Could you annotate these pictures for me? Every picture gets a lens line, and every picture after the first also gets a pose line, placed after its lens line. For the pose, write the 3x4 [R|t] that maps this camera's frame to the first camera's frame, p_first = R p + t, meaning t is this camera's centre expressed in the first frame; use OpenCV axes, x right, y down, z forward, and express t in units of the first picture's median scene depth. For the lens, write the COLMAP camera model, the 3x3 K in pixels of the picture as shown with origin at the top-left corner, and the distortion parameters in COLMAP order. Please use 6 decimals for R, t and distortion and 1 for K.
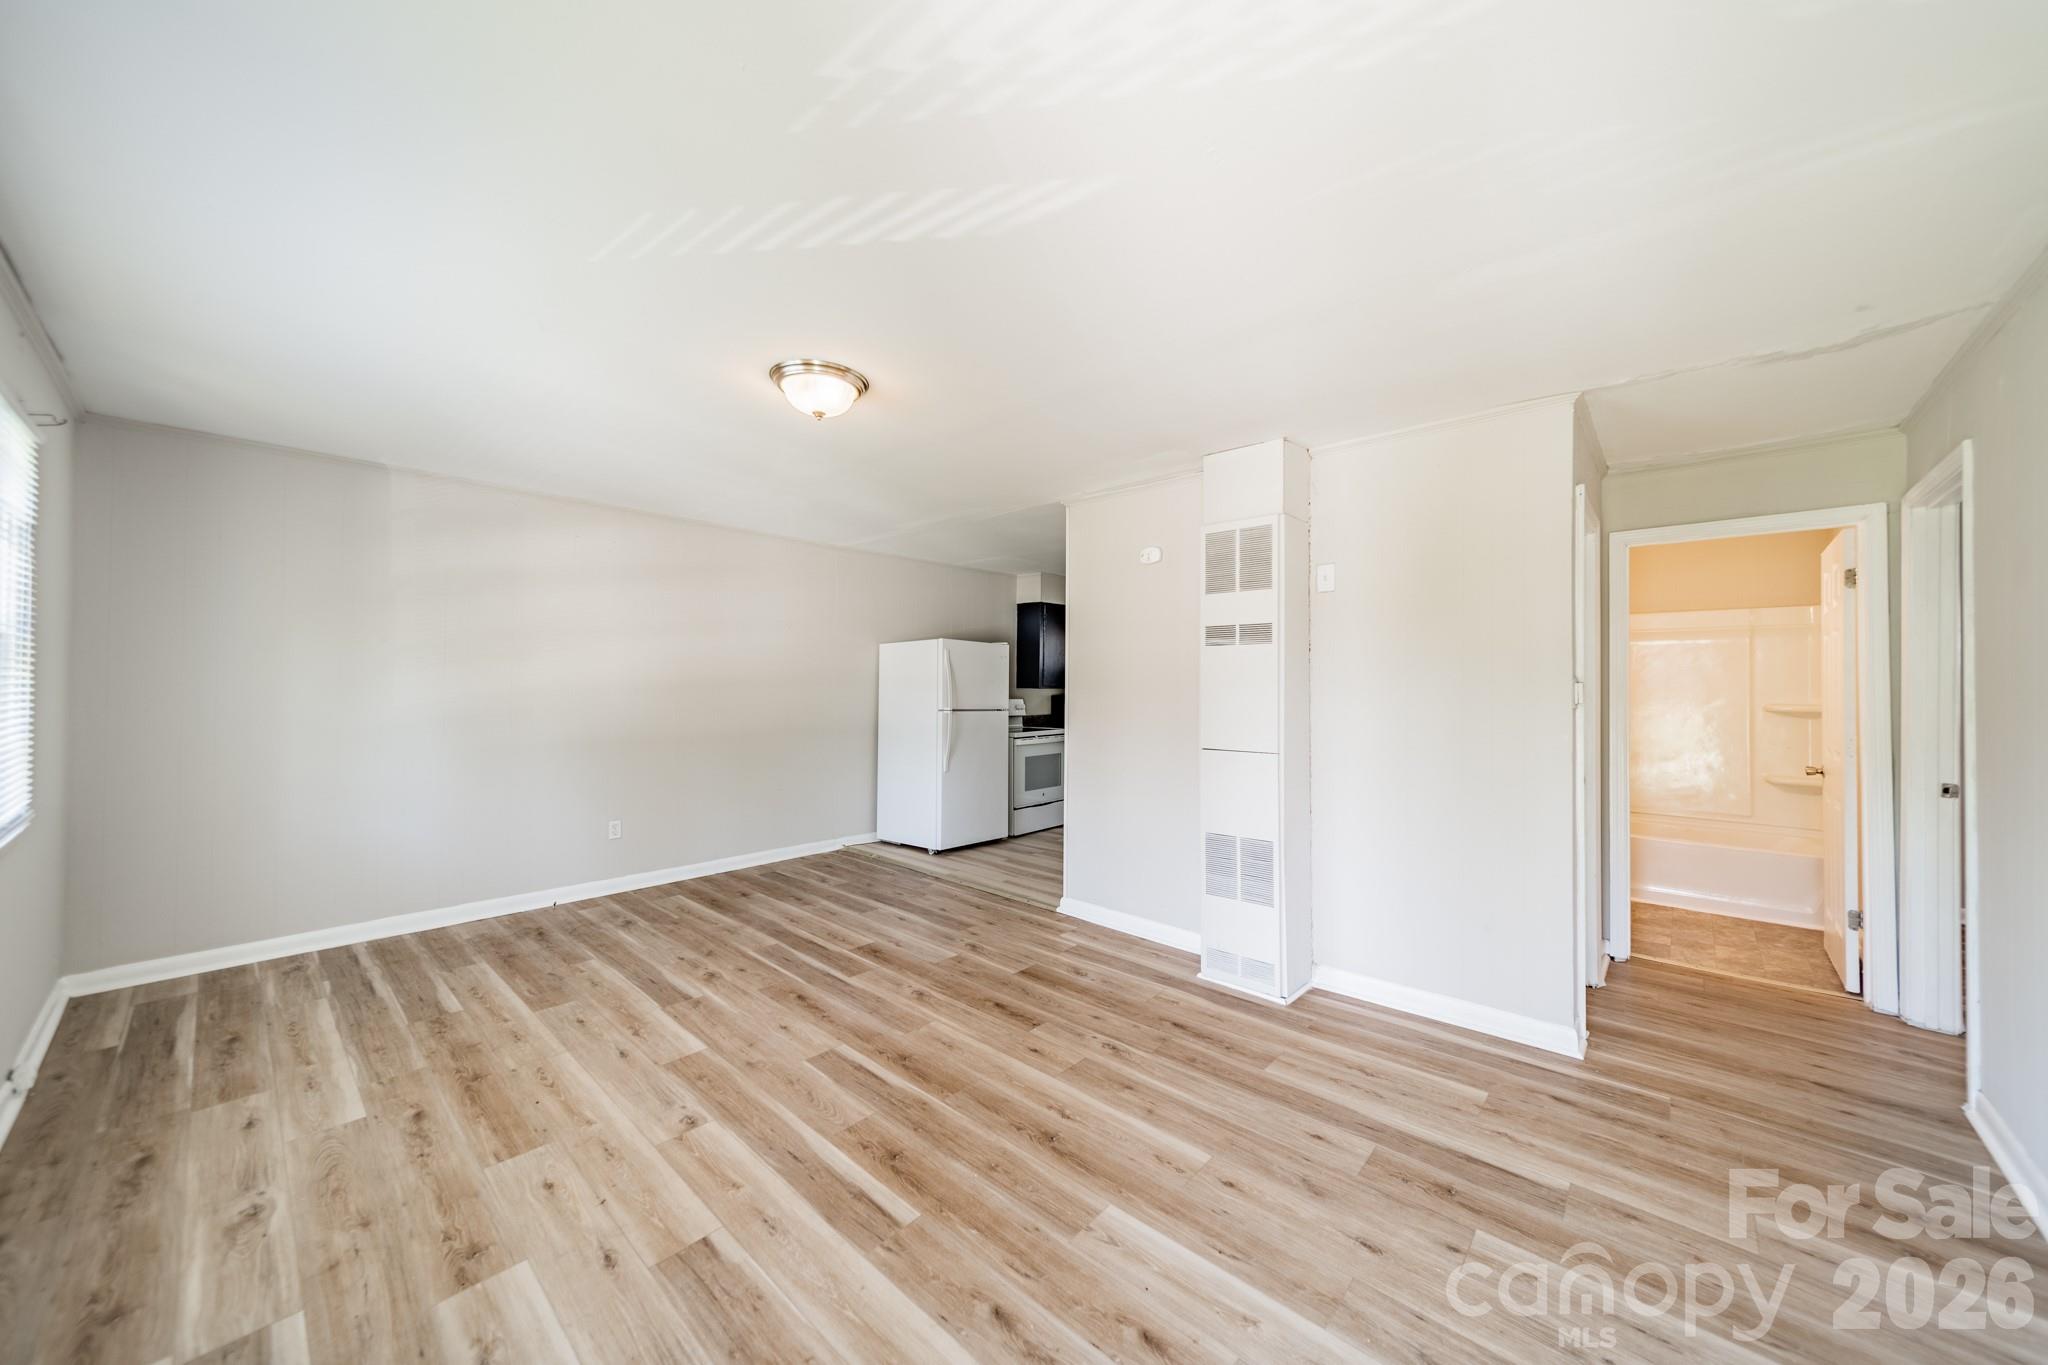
lens RADIAL K [[722.9, 0, 1030.6], [0, 722.9, 677.4], [0, 0, 1]] dist [0.005864, 0.000540]
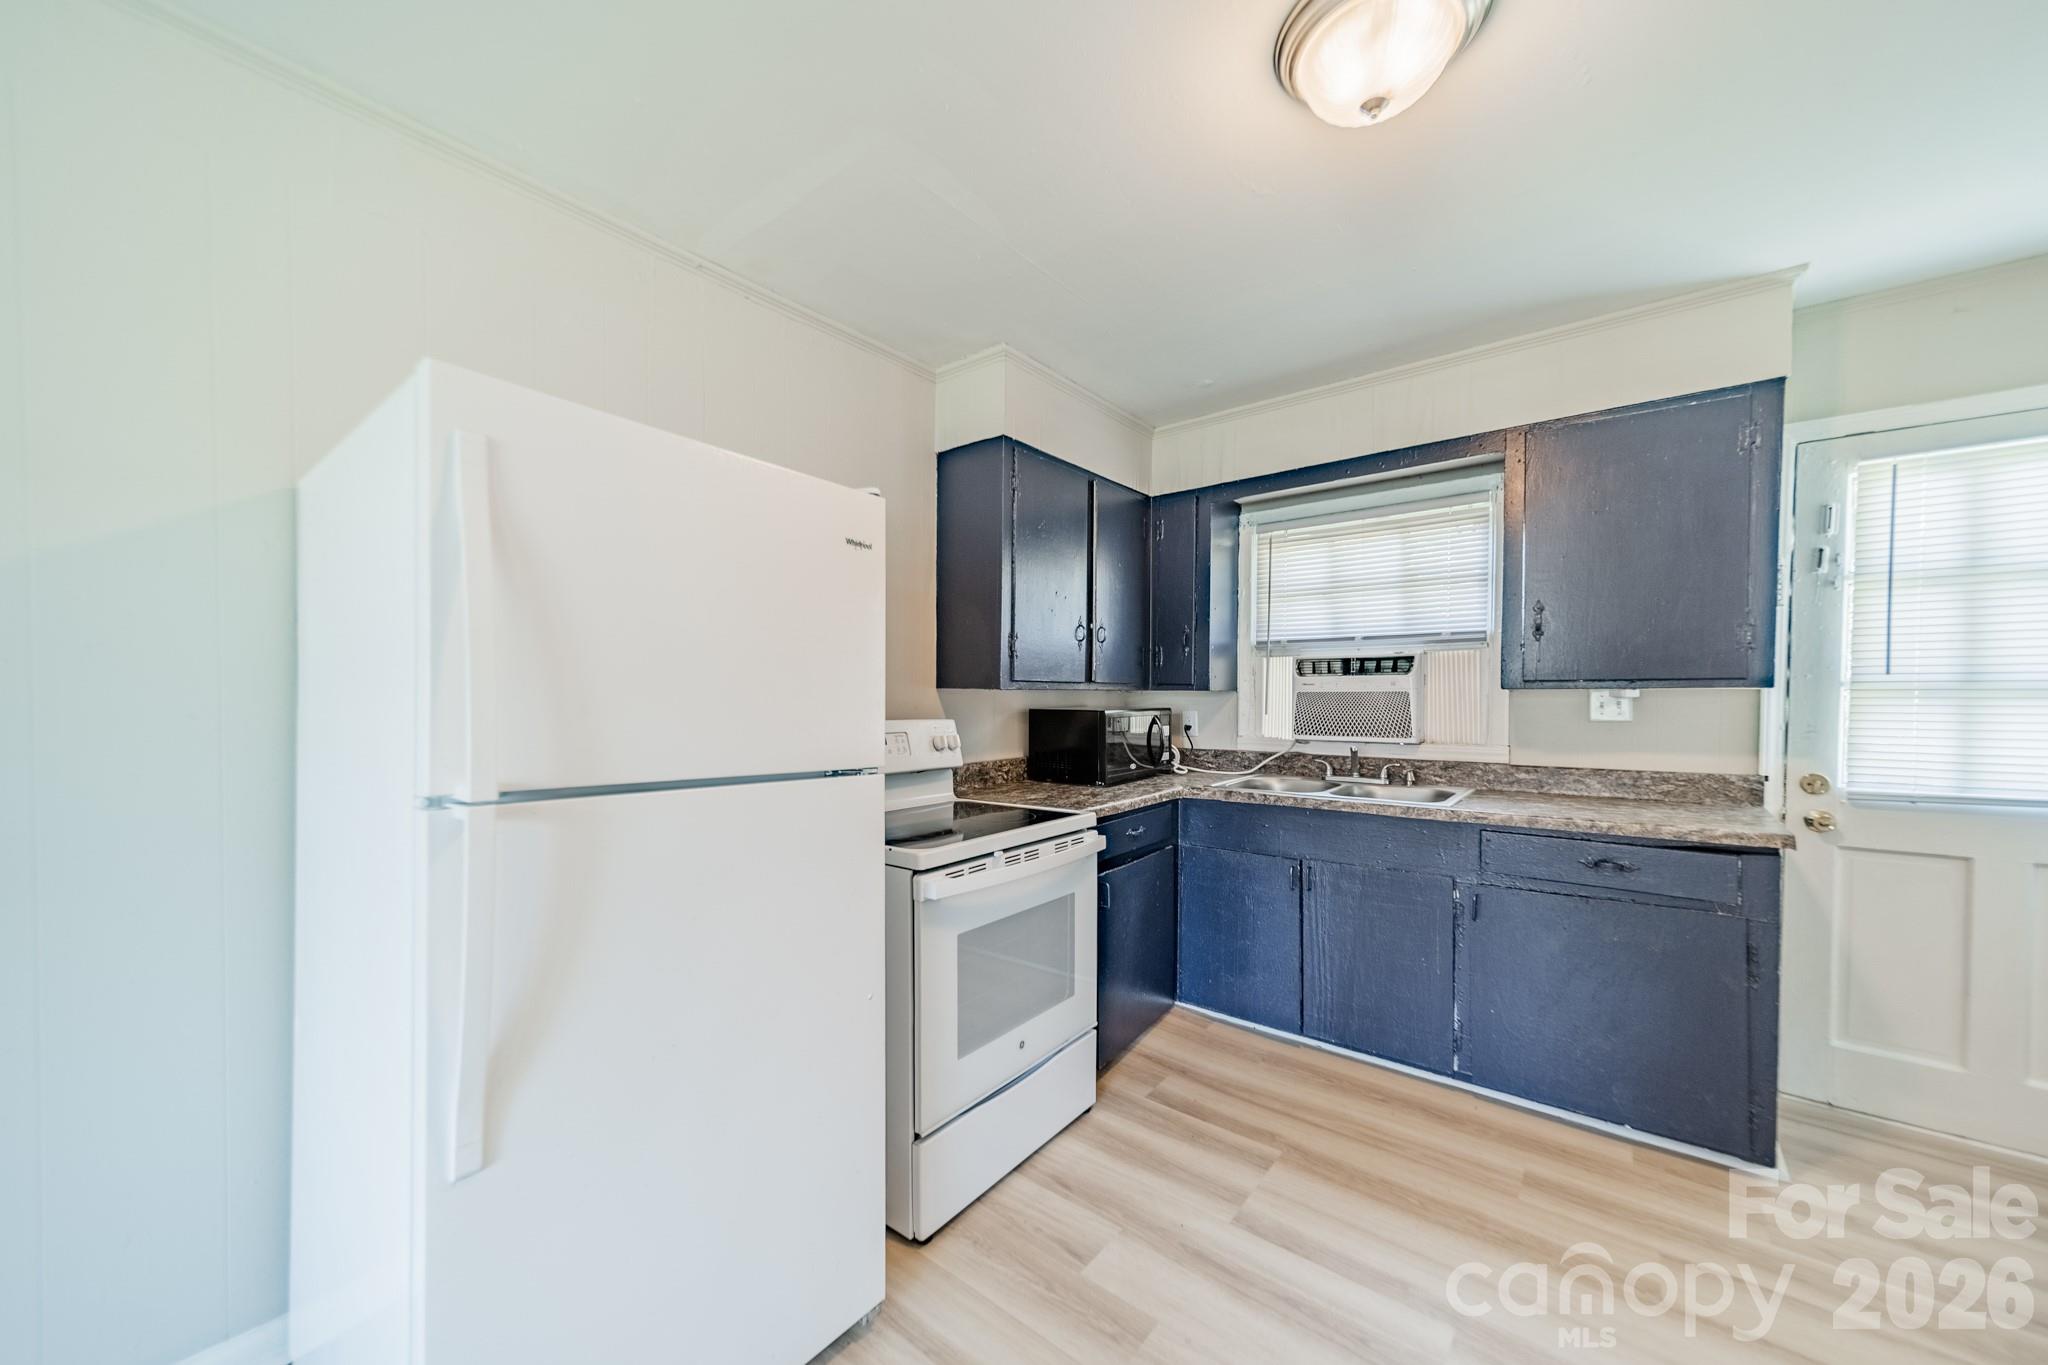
lens RADIAL K [[745.3, 0, 1037.3], [0, 745.3, 707.5], [0, 0, 1]] dist [0.002644, 0.000185]
pose [[0.999364, -0.011748, 0.033668, 0.045278], [0.010606, 0.999369, 0.033908, 0.024346], [-0.034046, -0.033530, 0.998858, 1.521748]]
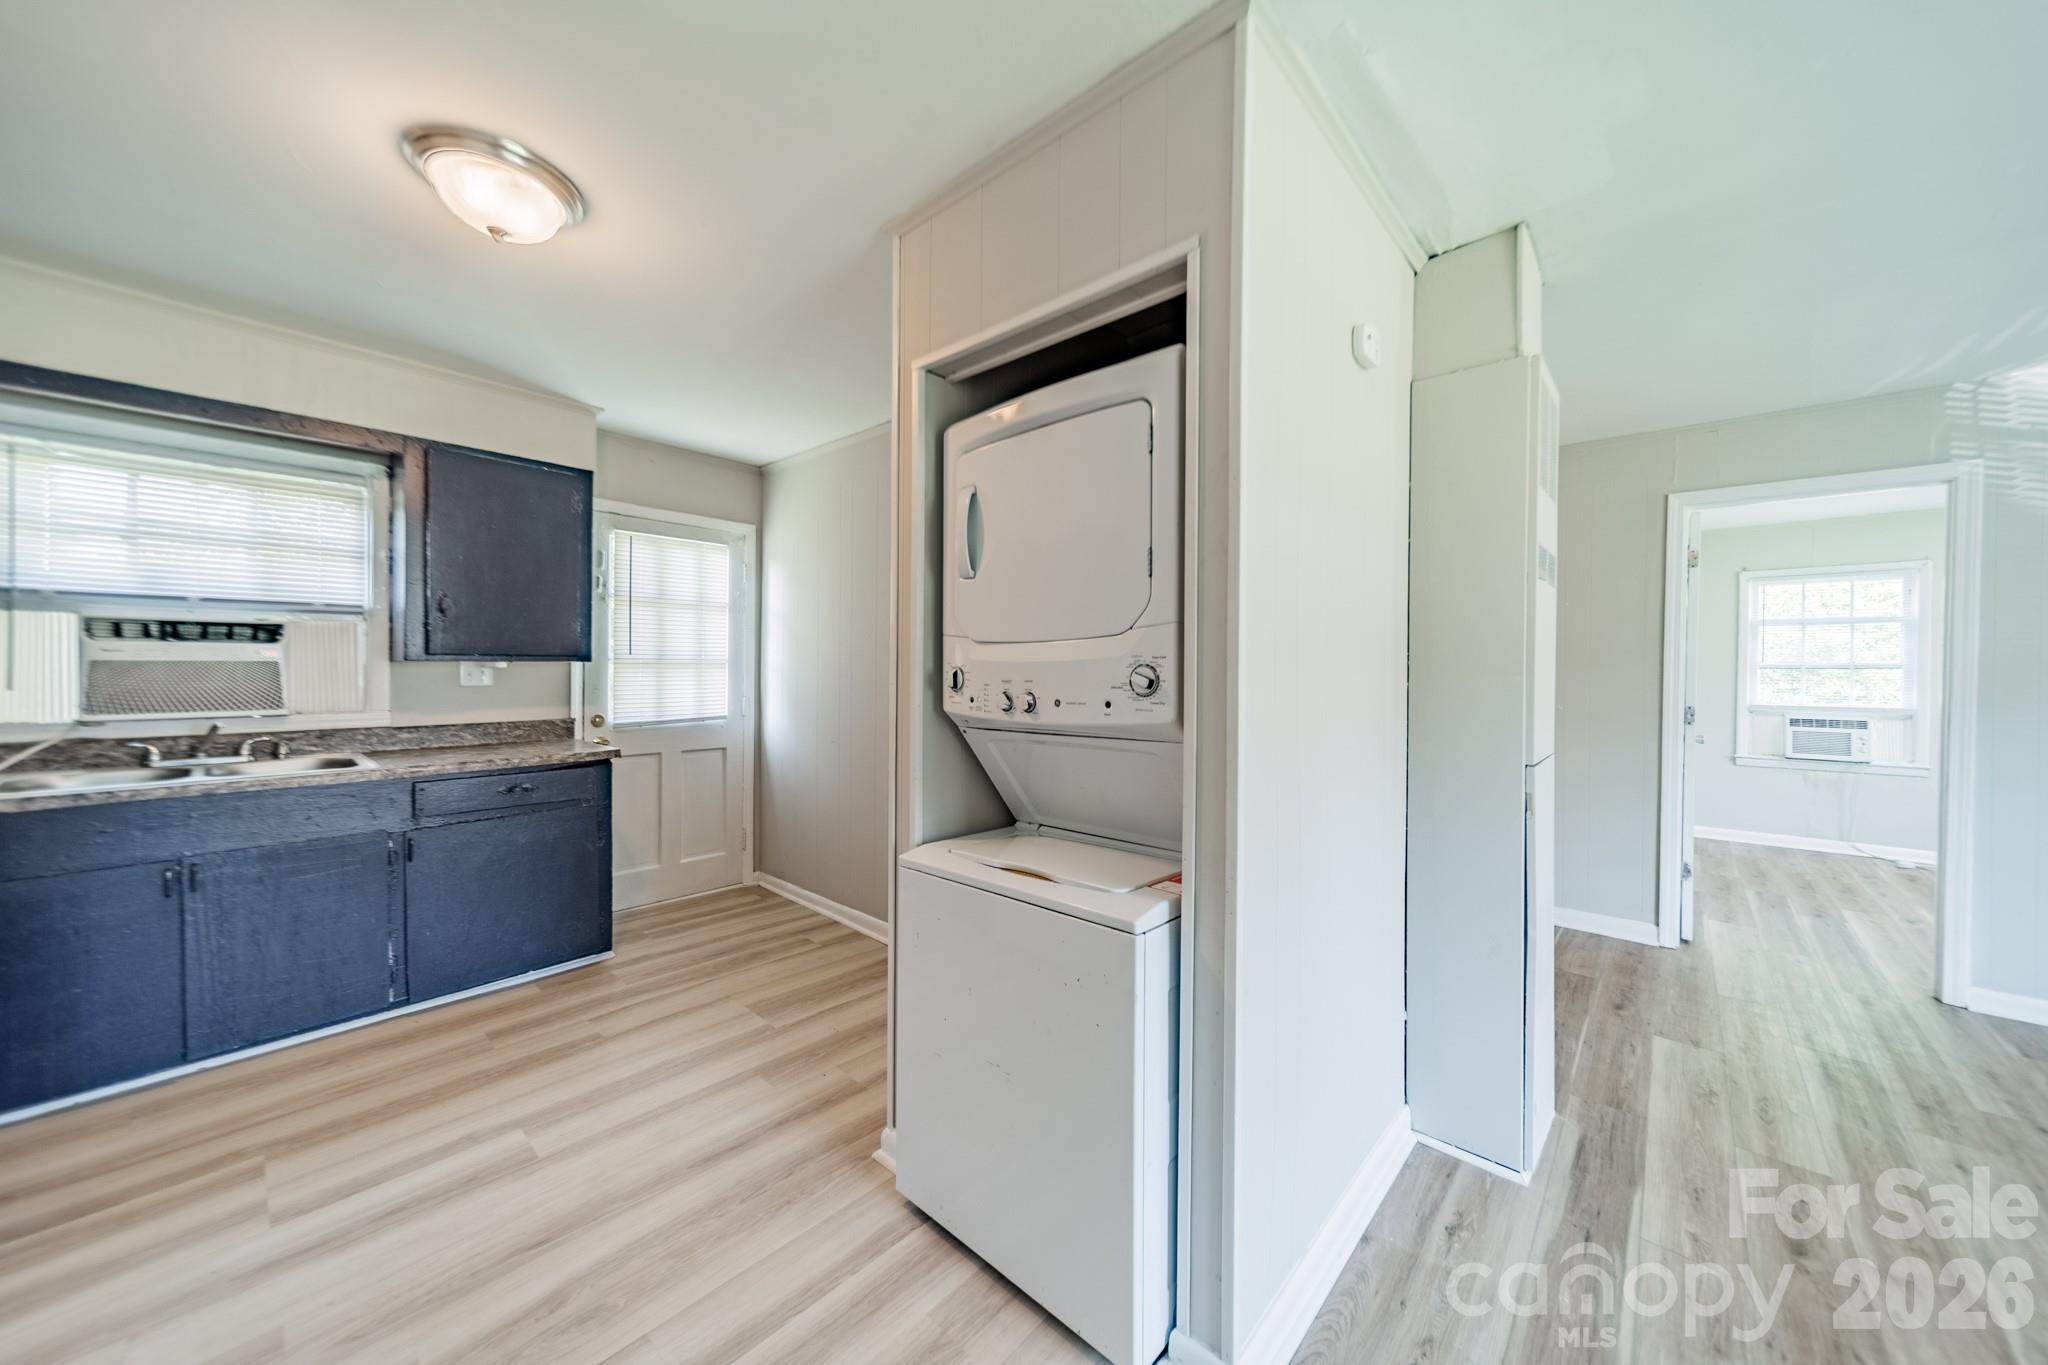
lens RADIAL K [[722.9, 0, 1029.7], [0, 722.9, 678.1], [0, 0, 1]] dist [0.005864, 0.000540]
pose [[-0.003472, -0.019326, 0.999807, -0.341315], [-0.015390, 0.999696, 0.019271, 0.031278], [-0.999876, -0.015321, -0.003769, 1.541185]]
